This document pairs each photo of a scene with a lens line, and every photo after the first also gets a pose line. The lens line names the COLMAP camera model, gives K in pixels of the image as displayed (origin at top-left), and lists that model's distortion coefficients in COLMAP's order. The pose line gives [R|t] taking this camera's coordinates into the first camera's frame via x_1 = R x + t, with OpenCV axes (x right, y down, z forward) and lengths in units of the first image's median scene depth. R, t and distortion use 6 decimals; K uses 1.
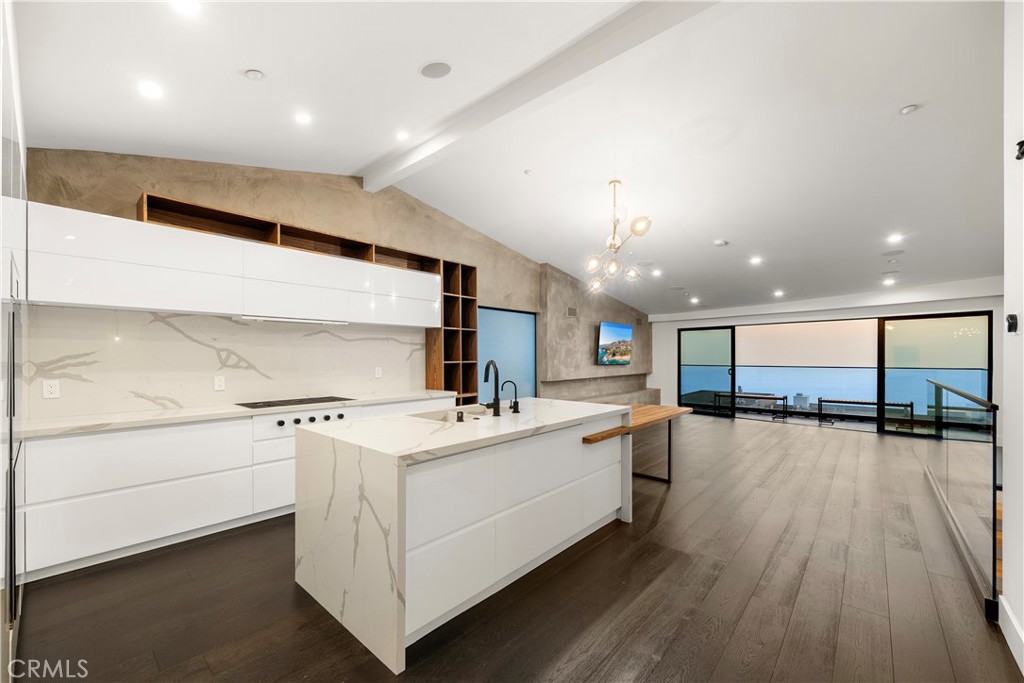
lens RADIAL K [[402.2, 0, 508.3], [0, 402.2, 356.1], [0, 0, 1]] dist [0.000522, 0.000052]
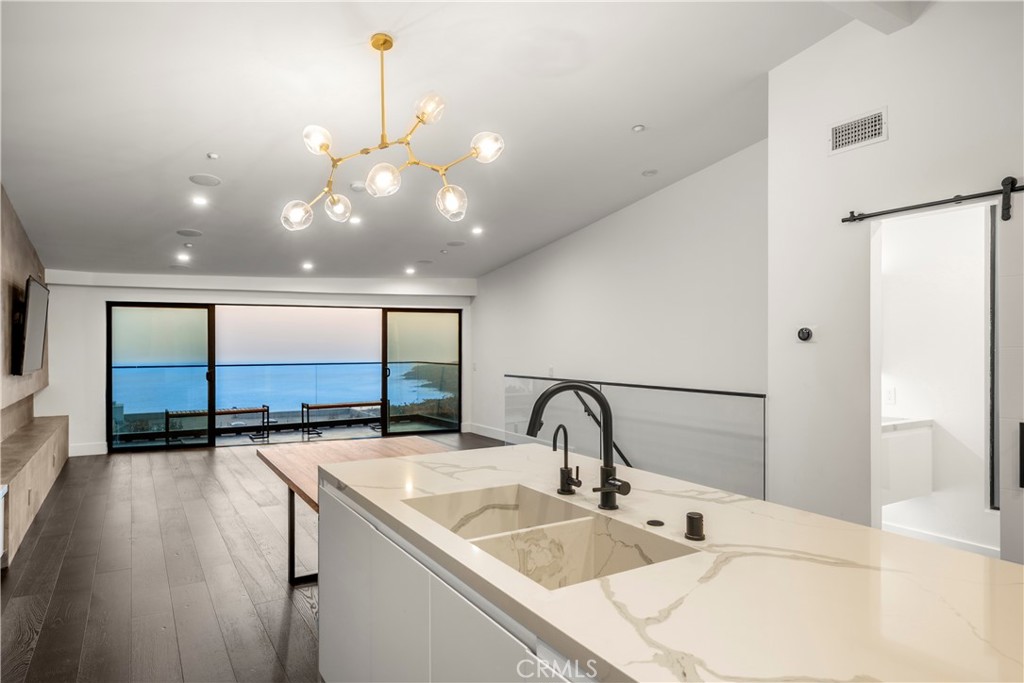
lens RADIAL K [[595.6, 0, 509.2], [0, 595.6, 350.4], [0, 0, 1]] dist [0.001029, -0.000213]
pose [[0.292259, -0.003365, 0.956333, -0.212113], [0.002272, 0.999993, 0.002824, -0.003120], [-0.956336, 0.001348, 0.292265, 0.270176]]
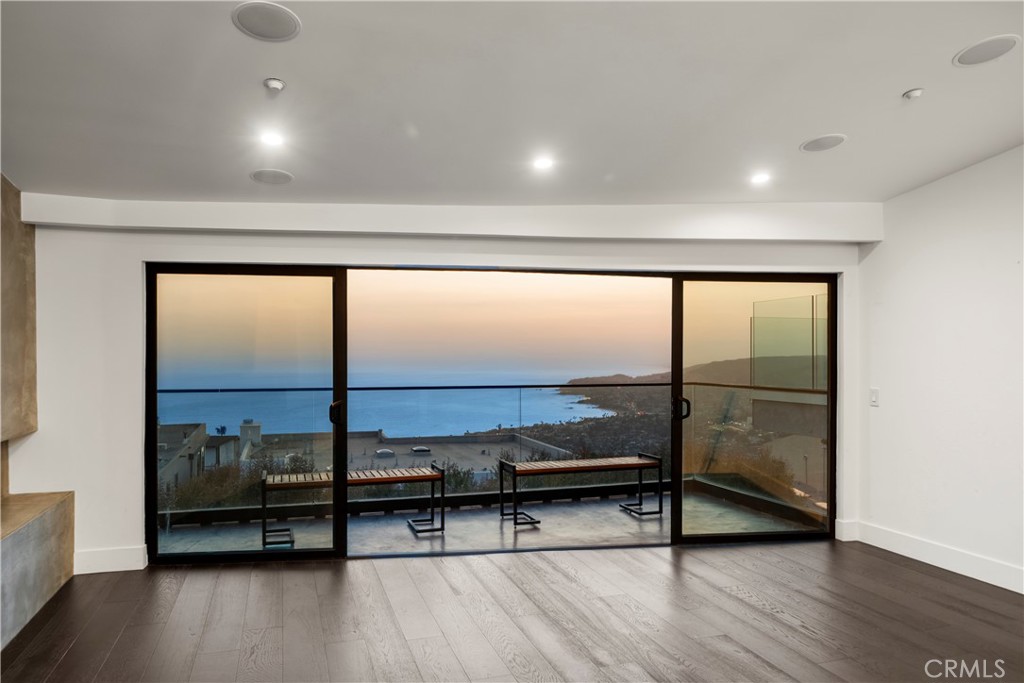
lens RADIAL K [[679.3, 0, 511.6], [0, 679.3, 358.8], [0, 0, 1]] dist [-0.000307, 0.000125]
pose [[0.510822, 0.000611, 0.859686, 0.170480], [0.000595, 0.999999, -0.001064, -0.002647], [-0.859686, 0.001056, 0.510821, 0.615438]]
